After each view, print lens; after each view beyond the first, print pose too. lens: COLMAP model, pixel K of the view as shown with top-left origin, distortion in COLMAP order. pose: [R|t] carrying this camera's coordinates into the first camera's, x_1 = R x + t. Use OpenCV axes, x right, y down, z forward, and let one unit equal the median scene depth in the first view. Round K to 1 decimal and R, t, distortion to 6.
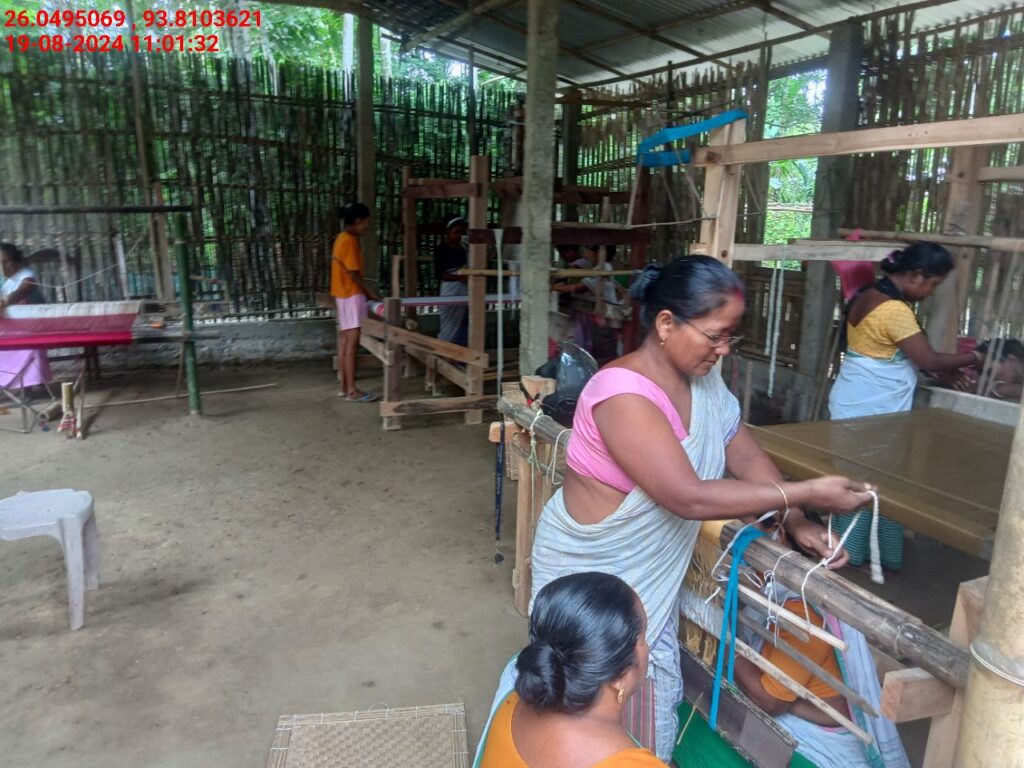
lens RADIAL K [[768.4, 0, 511.7], [0, 768.4, 393.4], [0, 0, 1]] dist [0.026351, -0.017866]
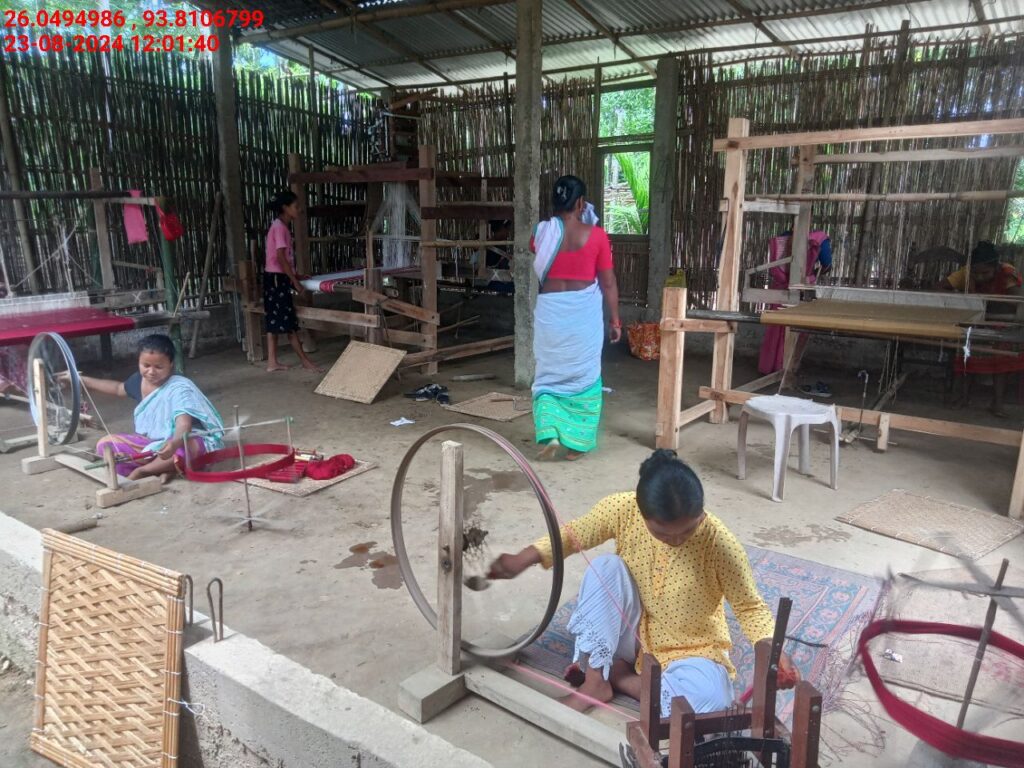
lens RADIAL K [[768.4, 0, 515.1], [0, 768.4, 390.0], [0, 0, 1]] dist [0.026351, -0.017866]
pose [[0.878896, -0.128103, 0.459490, -0.466953], [0.130699, 0.991073, 0.026309, 0.047165], [-0.458758, 0.036932, 0.887793, -0.092186]]
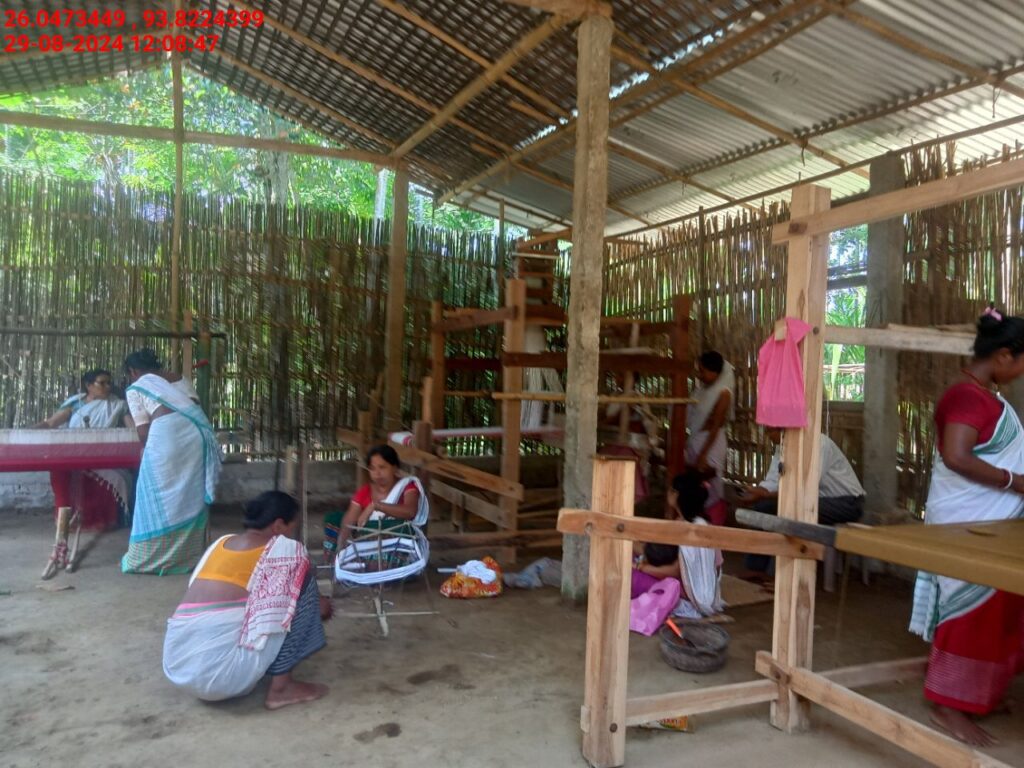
lens RADIAL K [[768.4, 0, 506.4], [0, 768.4, 385.2], [0, 0, 1]] dist [0.026351, -0.017866]
pose [[0.999803, 0.010344, -0.016952, -0.034273], [-0.014097, 0.970914, -0.239013, 0.050460], [0.013986, 0.239205, 0.970868, 0.074583]]
